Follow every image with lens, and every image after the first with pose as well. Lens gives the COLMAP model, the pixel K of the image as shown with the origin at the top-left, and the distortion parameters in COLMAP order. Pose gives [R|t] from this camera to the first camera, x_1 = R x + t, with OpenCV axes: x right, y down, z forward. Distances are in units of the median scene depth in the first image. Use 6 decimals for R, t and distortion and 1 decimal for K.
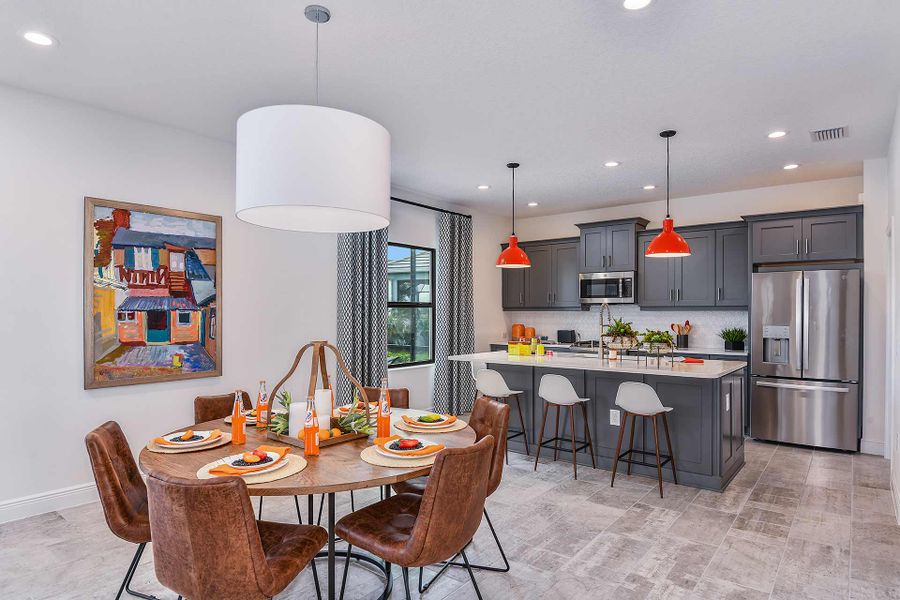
lens RADIAL K [[525.5, 0, 449.4], [0, 525.5, 314.6], [0, 0, 1]] dist [-0.000091, -0.000831]
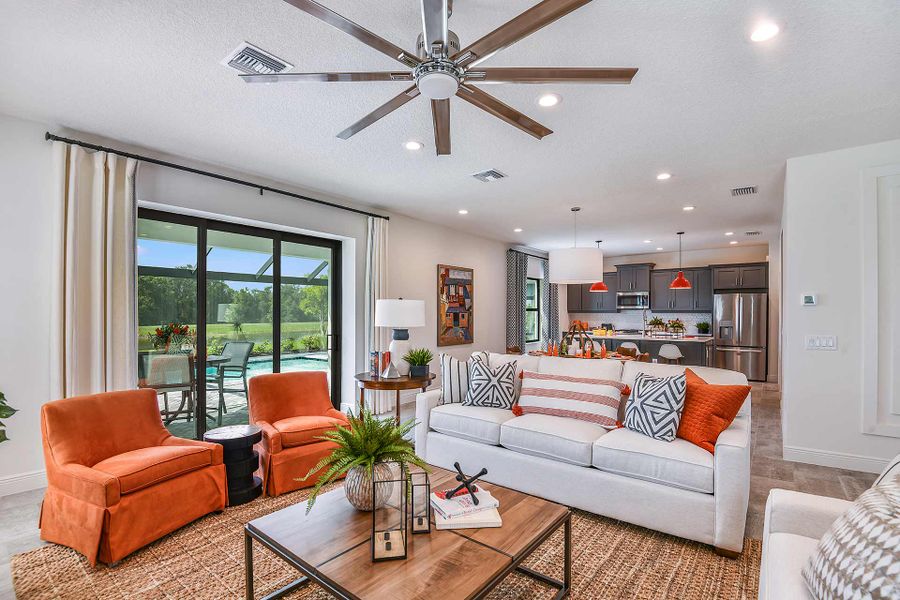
lens RADIAL K [[414.9, 0, 450.4], [0, 414.9, 314.5], [0, 0, 1]] dist [-0.010724, -0.018258]
pose [[0.999998, 0.001680, 0.001172, -0.477802], [-0.001681, 0.999998, 0.000607, -0.001248], [-0.001171, -0.000609, 0.999999, -0.633408]]
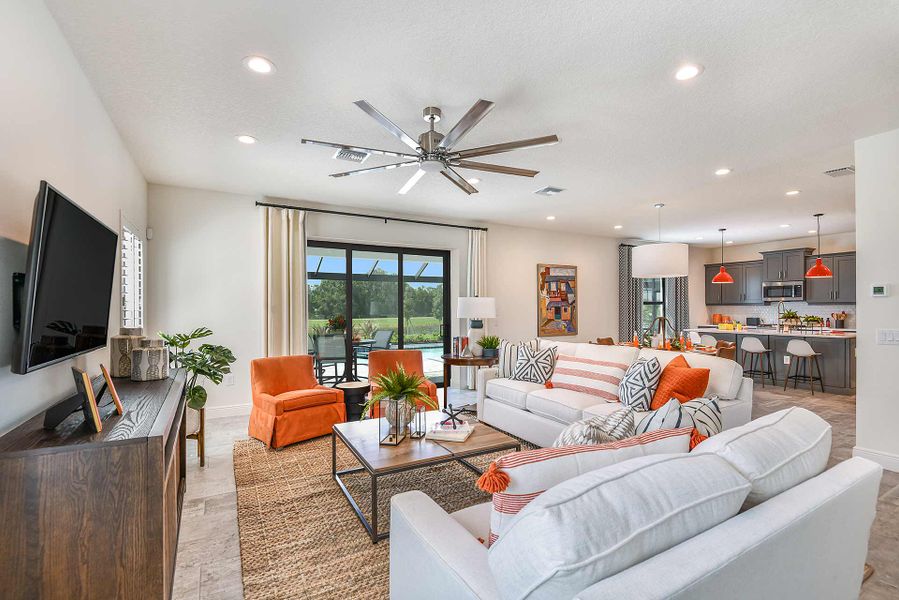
lens RADIAL K [[411.0, 0, 450.9], [0, 411.0, 308.1], [0, 0, 1]] dist [-0.000727, -0.000391]
pose [[0.922098, -0.003798, -0.386937, -0.221914], [0.003488, 0.999993, -0.001502, -0.000363], [0.386940, 0.000036, 0.922105, -0.805086]]
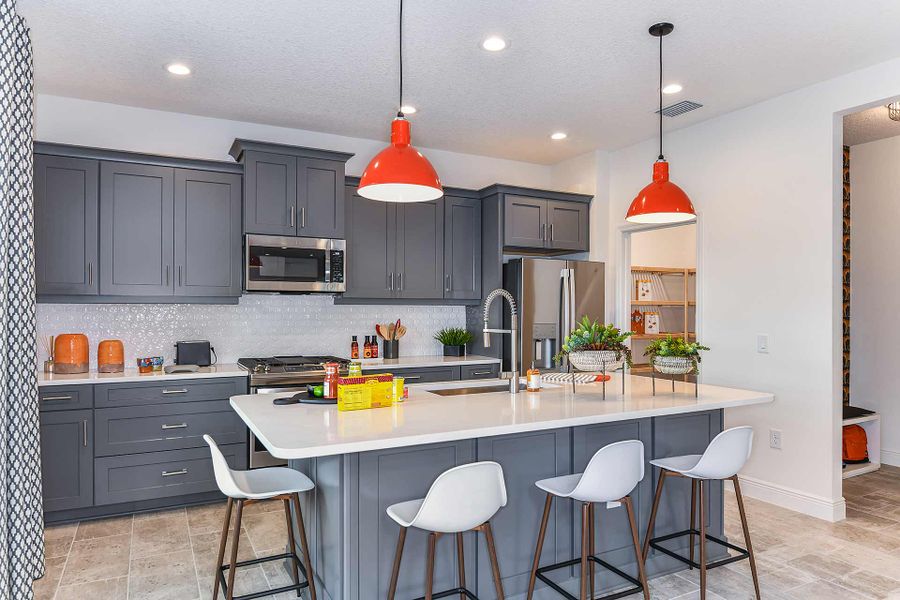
lens RADIAL K [[578.7, 0, 452.4], [0, 578.7, 310.4], [0, 0, 1]] dist [0.000202, 0.000156]
pose [[0.405033, -0.001607, 0.914301, -0.288302], [0.004344, 0.999991, -0.000166, 0.000441], [-0.914292, 0.004039, 0.405036, 0.814913]]
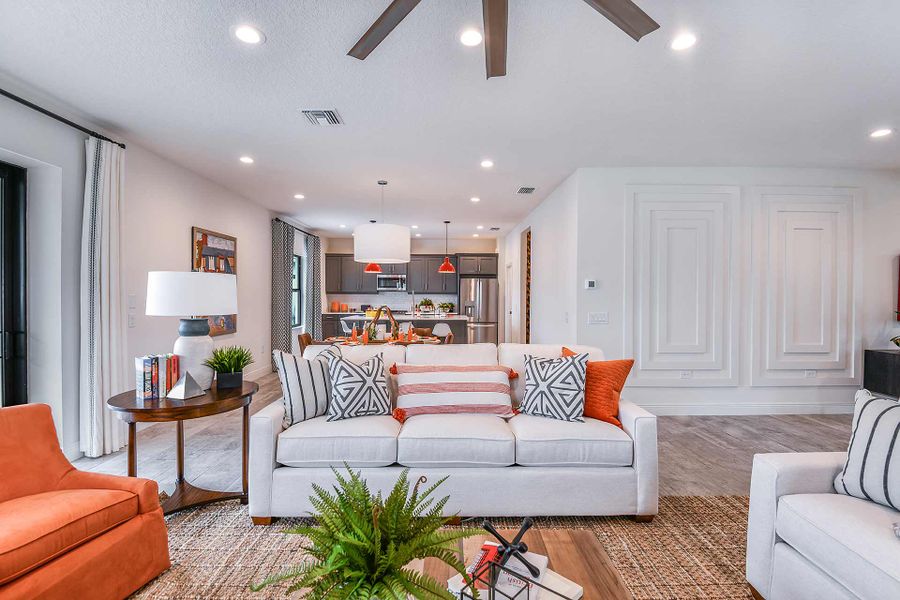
lens RADIAL K [[406.7, 0, 450.0], [0, 406.7, 300.0], [0, 0, 1]] dist [0.037851, -0.045620]
pose [[0.776827, -0.004511, 0.629698, -0.659261], [-0.001763, 0.999955, 0.009338, -0.000834], [-0.629711, -0.008364, 0.776784, -0.411091]]
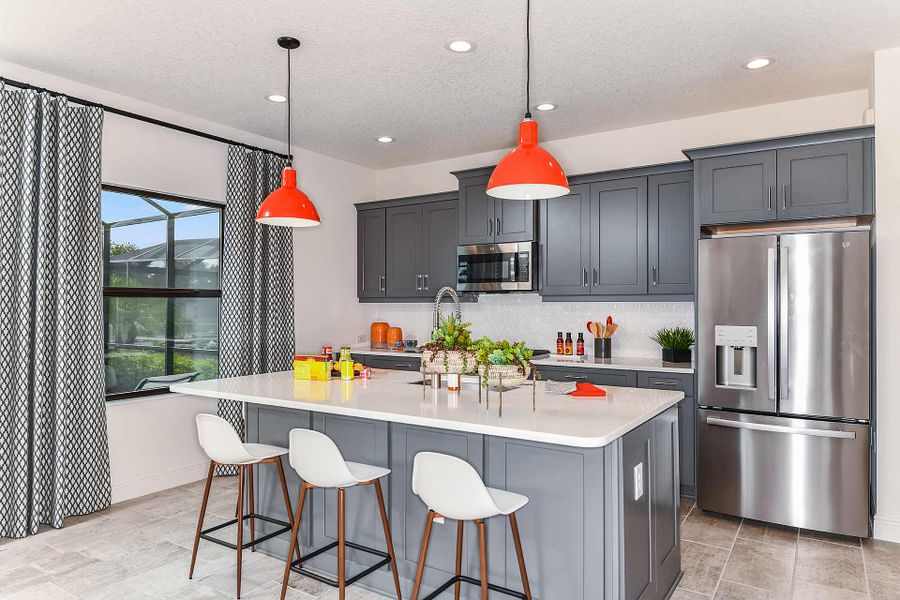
lens RADIAL K [[578.7, 0, 452.4], [0, 578.7, 310.4], [0, 0, 1]] dist [0.000202, 0.000156]
pose [[0.995343, -0.001634, 0.096379, 0.243647], [0.001421, 0.999996, 0.002276, 0.001994], [-0.096383, -0.002128, 0.995342, 0.387038]]
